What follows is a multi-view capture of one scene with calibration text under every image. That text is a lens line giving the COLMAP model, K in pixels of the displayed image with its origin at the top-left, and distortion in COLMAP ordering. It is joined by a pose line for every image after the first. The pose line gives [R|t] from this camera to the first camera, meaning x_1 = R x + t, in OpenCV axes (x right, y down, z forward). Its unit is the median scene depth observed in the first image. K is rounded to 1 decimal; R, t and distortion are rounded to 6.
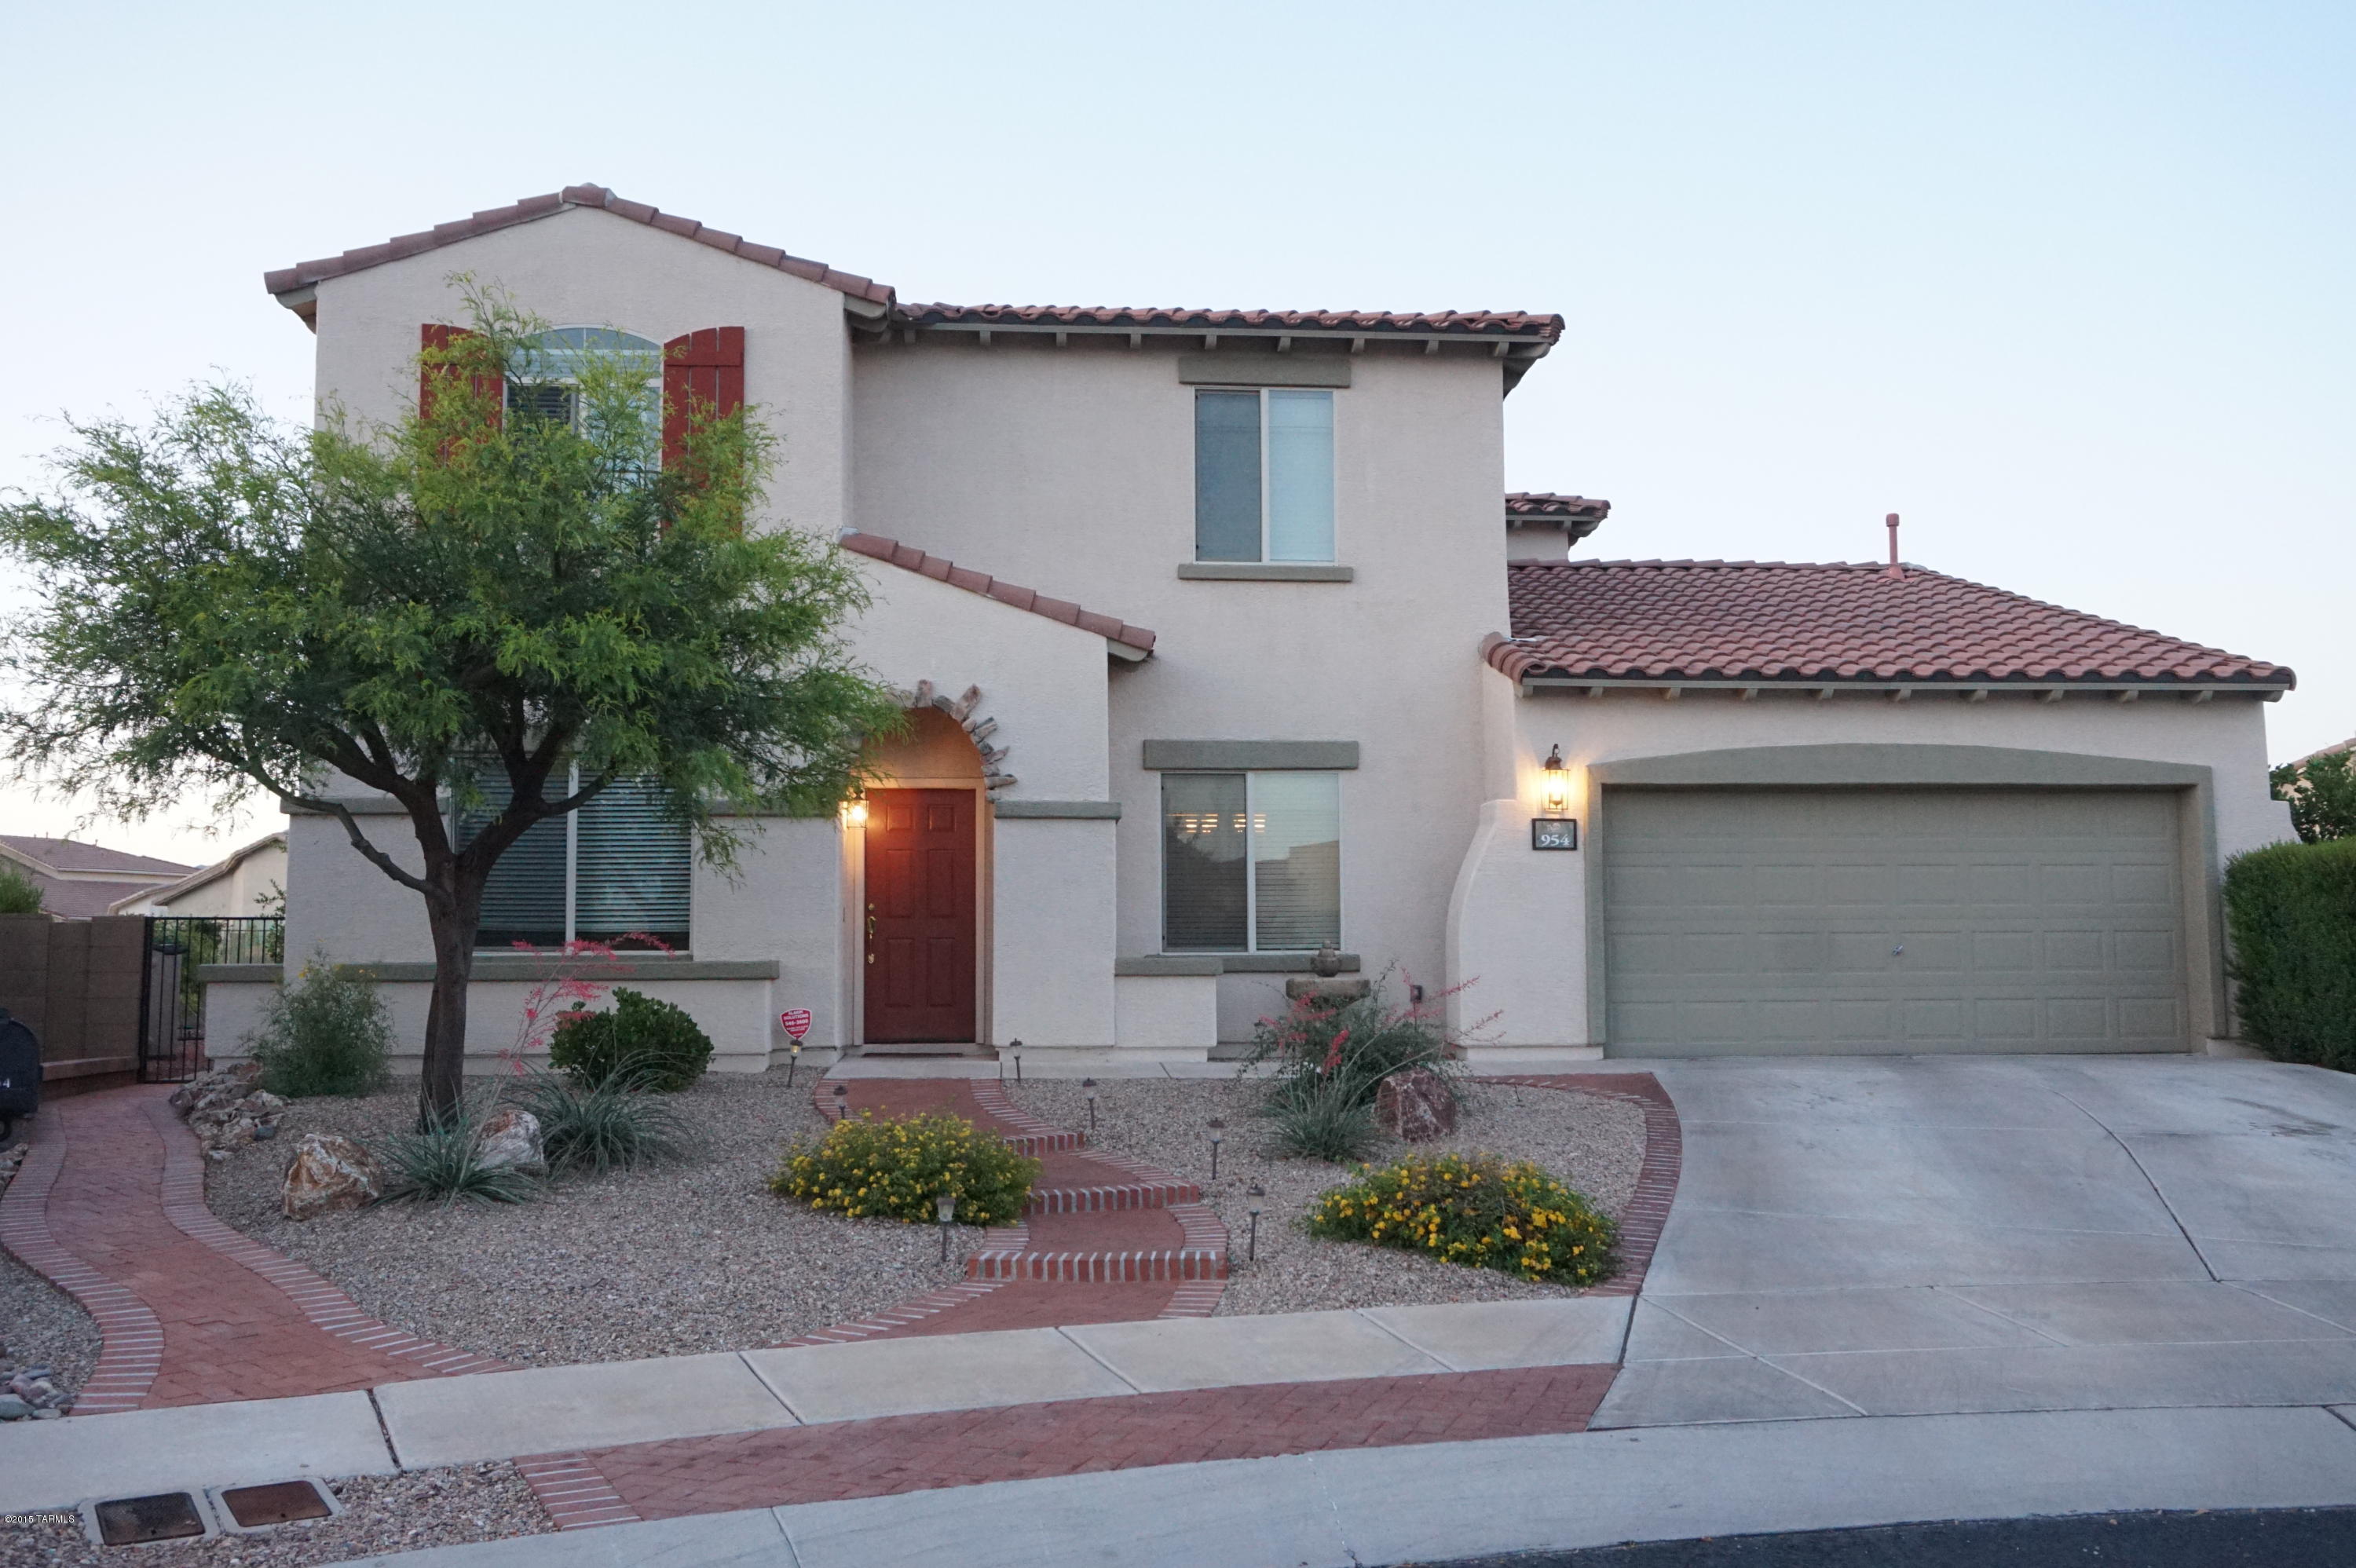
lens RADIAL K [[2082.6, 0, 1178.9], [0, 2082.6, 781.2], [0, 0, 1]] dist [0.017988, -0.000482]
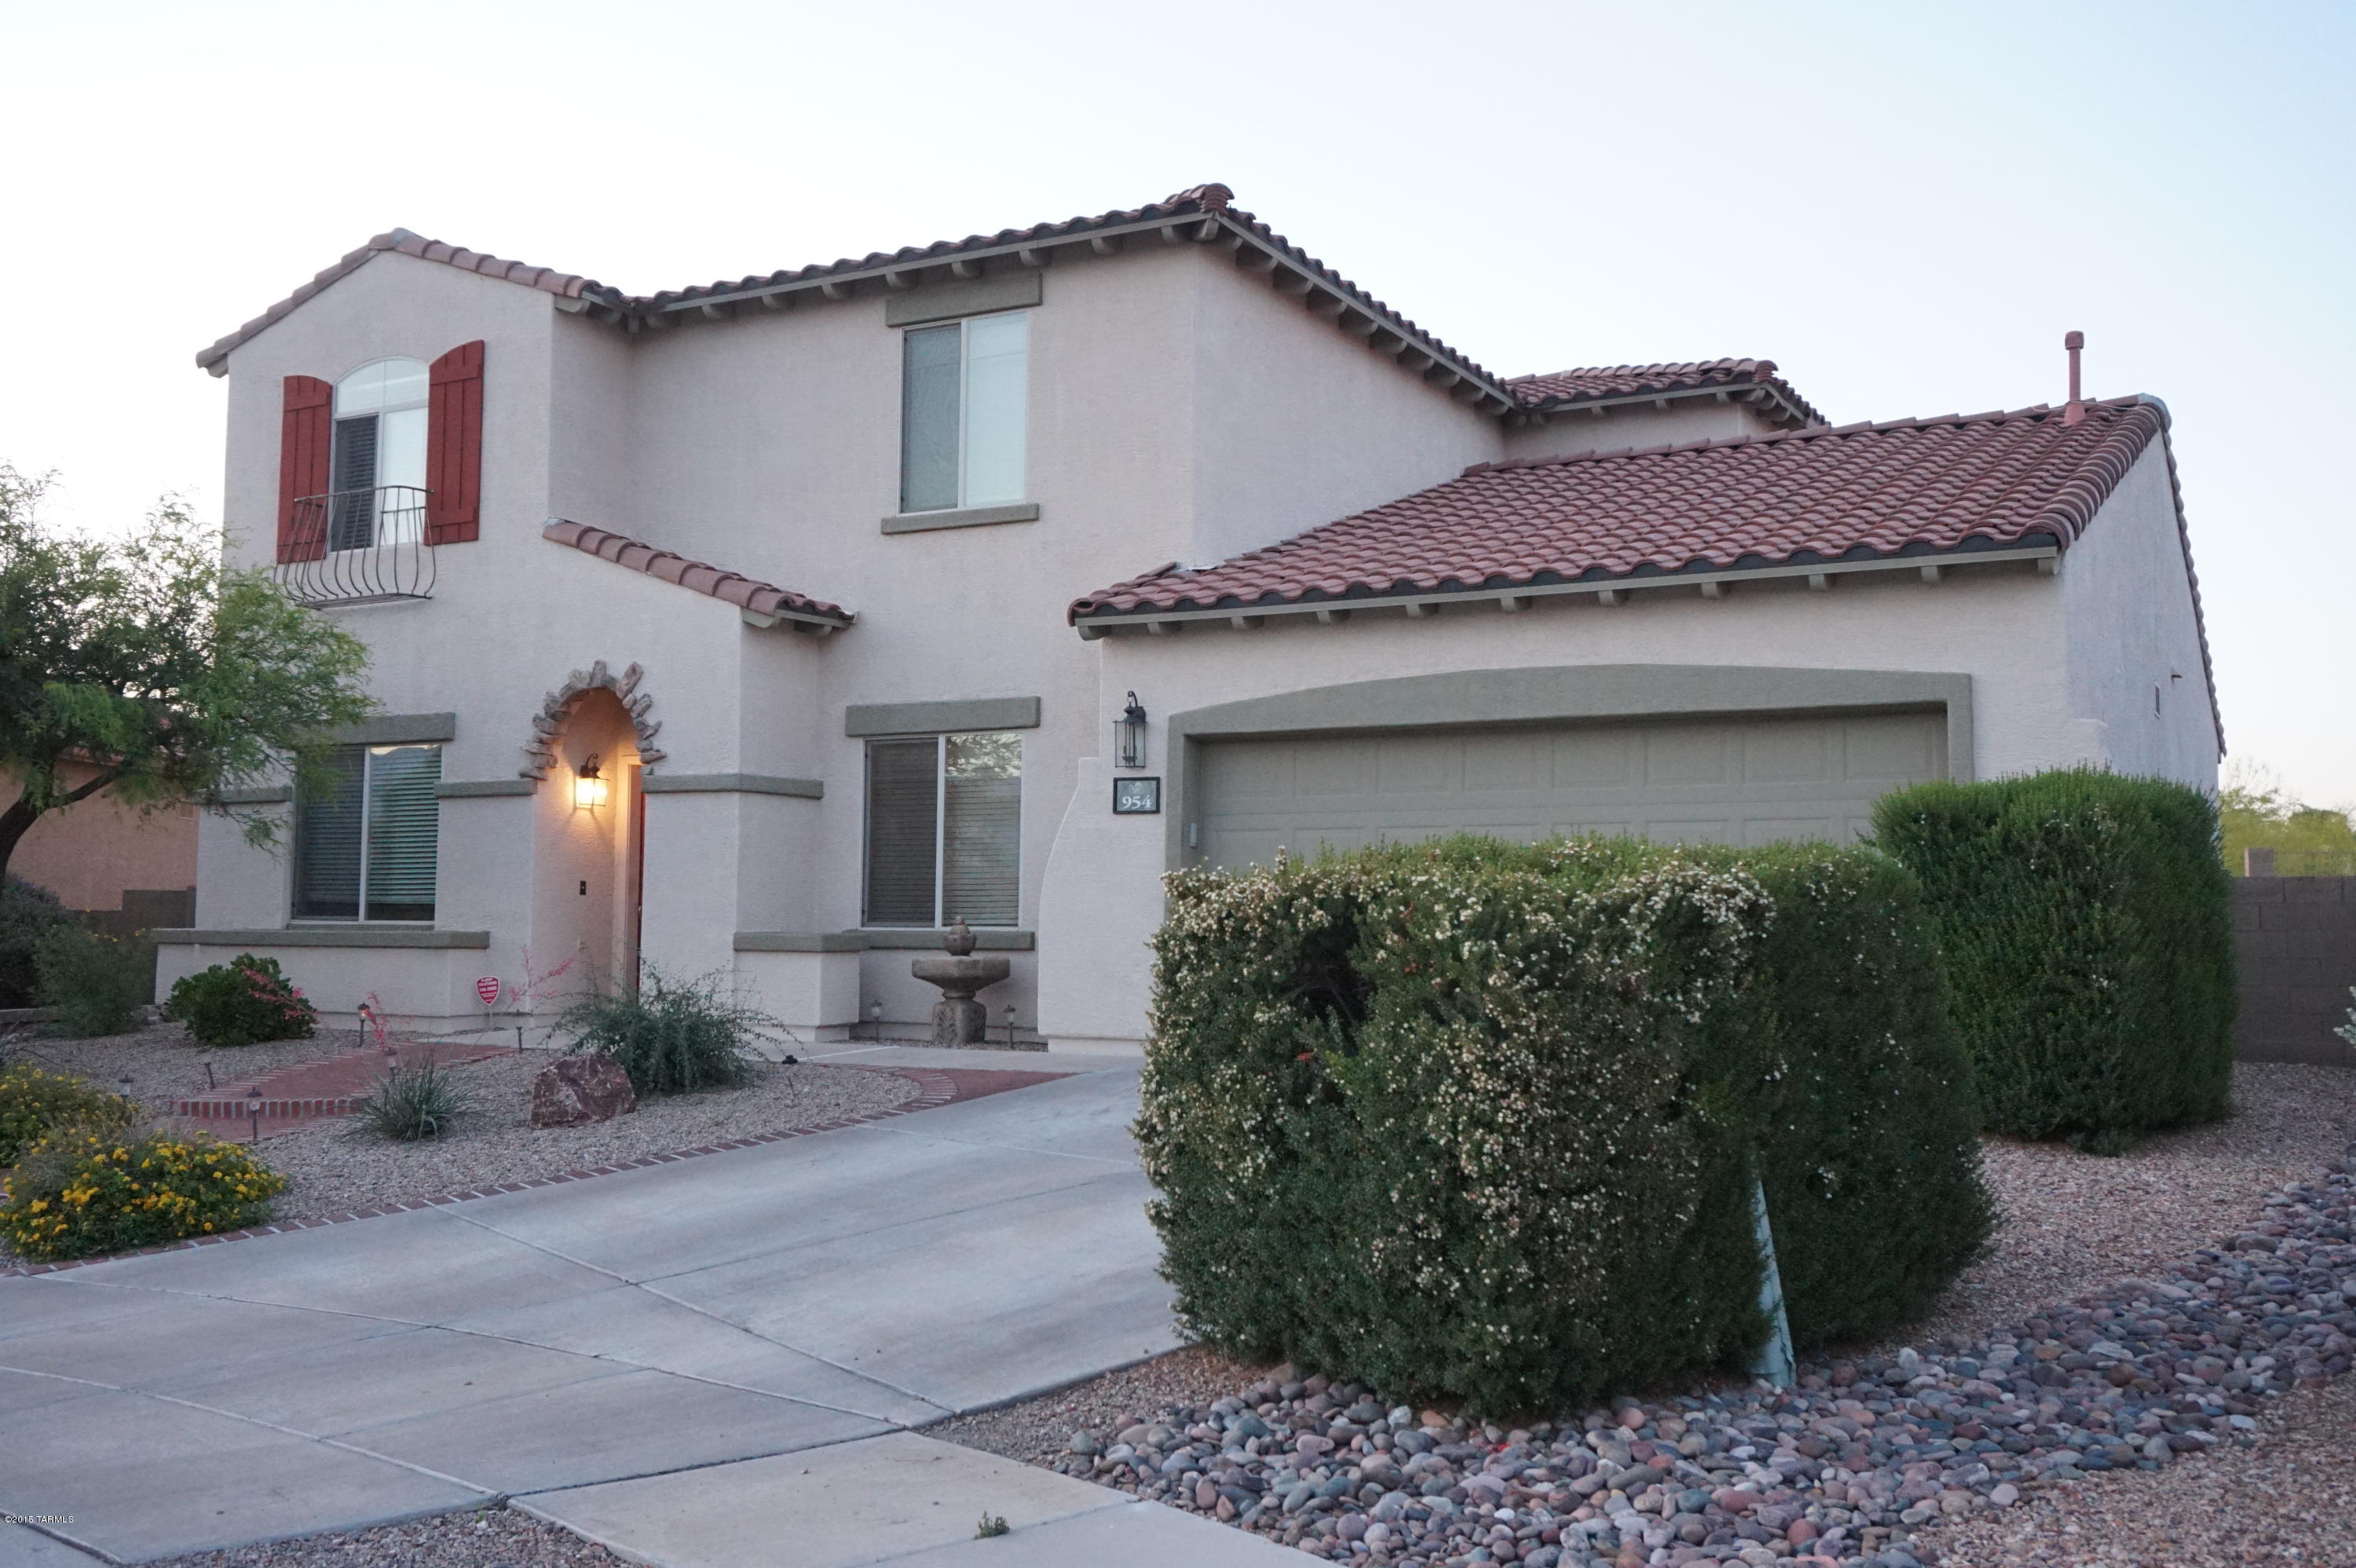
lens RADIAL K [[2135.7, 0, 1178.6], [0, 2135.7, 780.9], [0, 0, 1]] dist [-0.001687, 0.000000]
pose [[0.834325, -0.026927, -0.550615, 0.673083], [0.040297, 0.999113, 0.012201, 0.009265], [0.549798, -0.032368, 0.834670, 0.268064]]
